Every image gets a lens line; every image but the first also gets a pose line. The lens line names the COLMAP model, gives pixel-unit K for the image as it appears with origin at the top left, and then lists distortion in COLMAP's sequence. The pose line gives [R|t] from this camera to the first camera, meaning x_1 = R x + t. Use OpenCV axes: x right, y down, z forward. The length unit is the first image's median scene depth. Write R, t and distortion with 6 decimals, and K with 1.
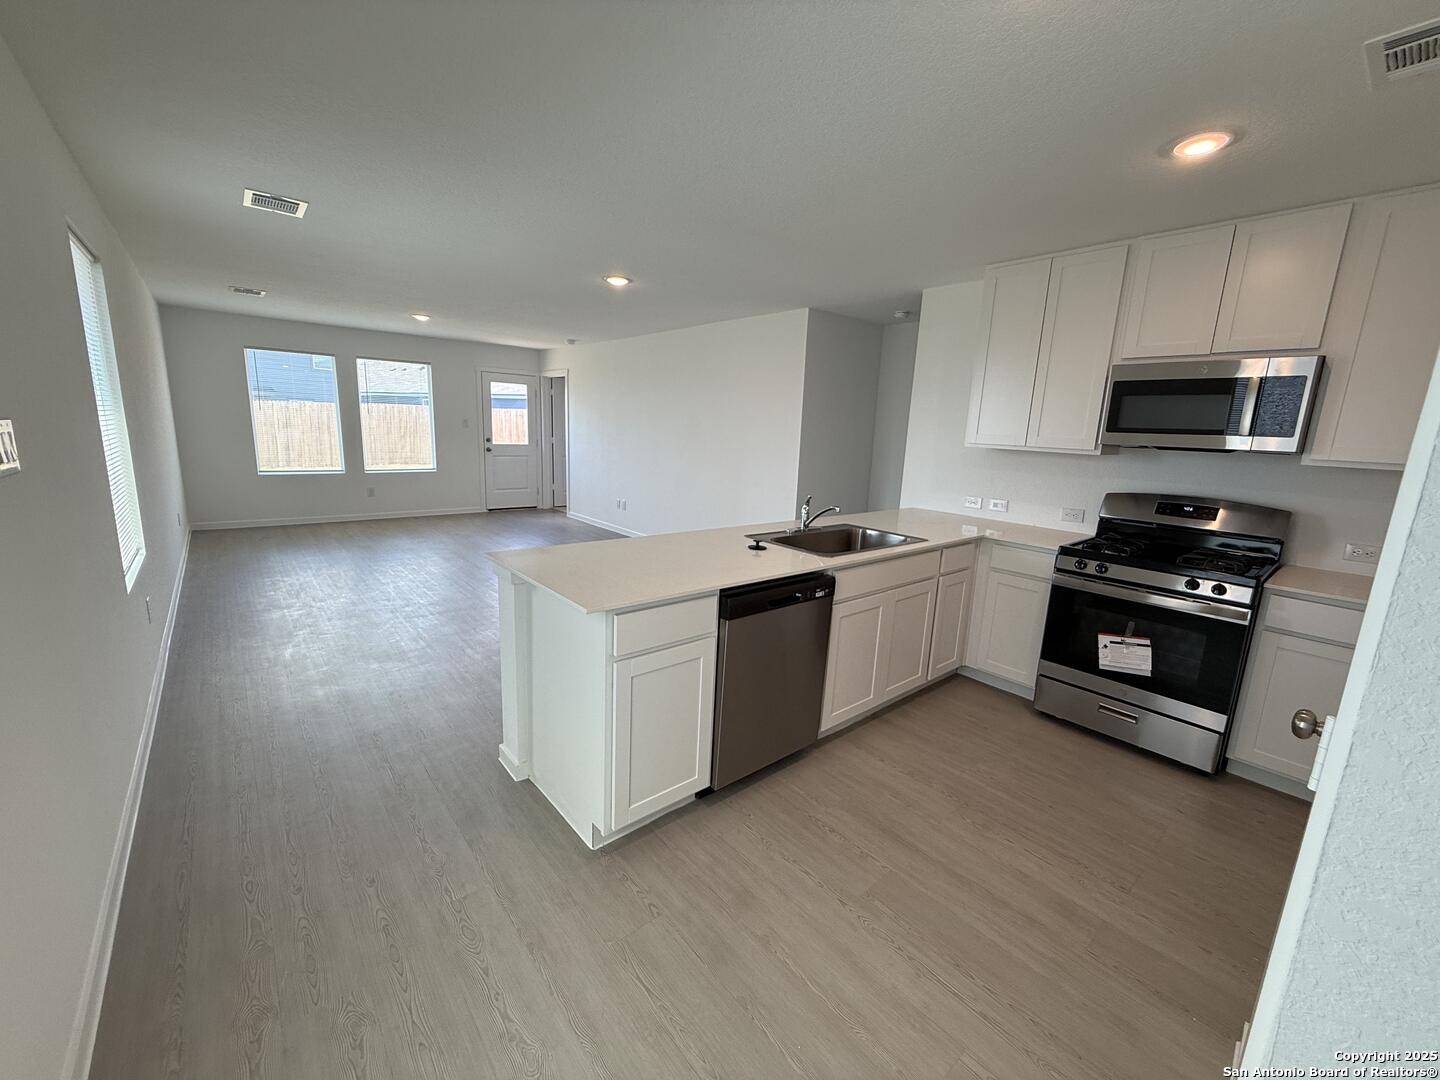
lens RADIAL K [[574.9, 0, 714.9], [0, 574.9, 543.0], [0, 0, 1]] dist [-0.010679, 0.000092]
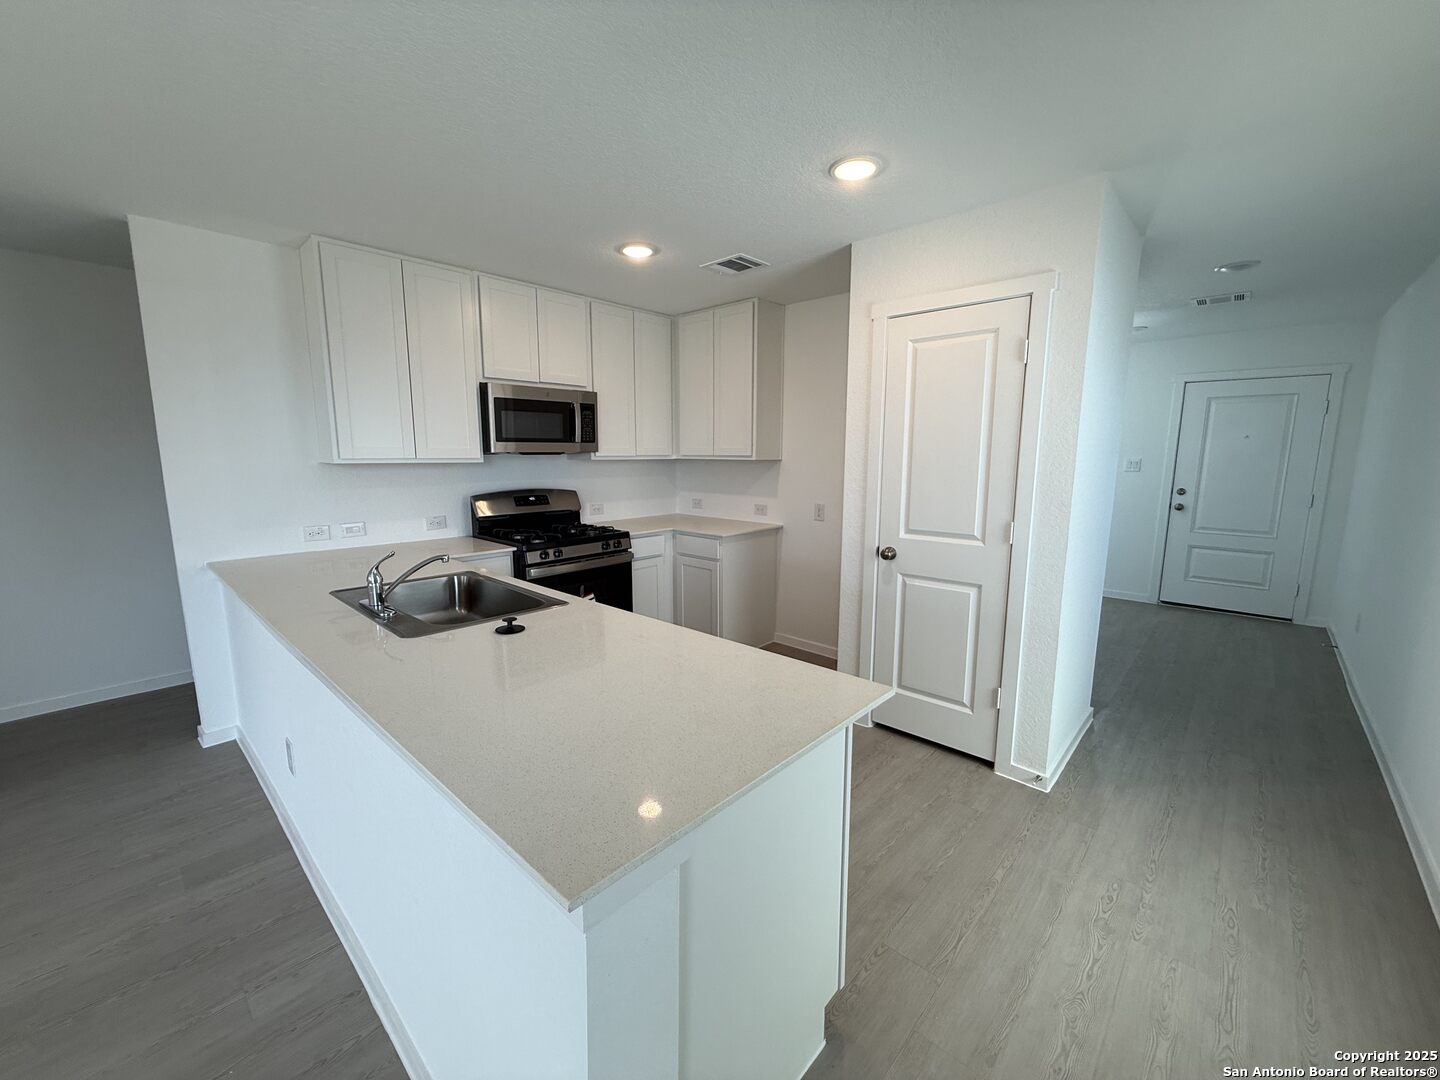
lens RADIAL K [[574.9, 0, 714.9], [0, 574.9, 543.0], [0, 0, 1]] dist [-0.010679, 0.000092]
pose [[-0.126730, -0.194644, 0.972653, -0.558498], [0.189824, 0.957678, 0.216380, -0.178714], [-0.973605, 0.212054, -0.084418, 0.771263]]
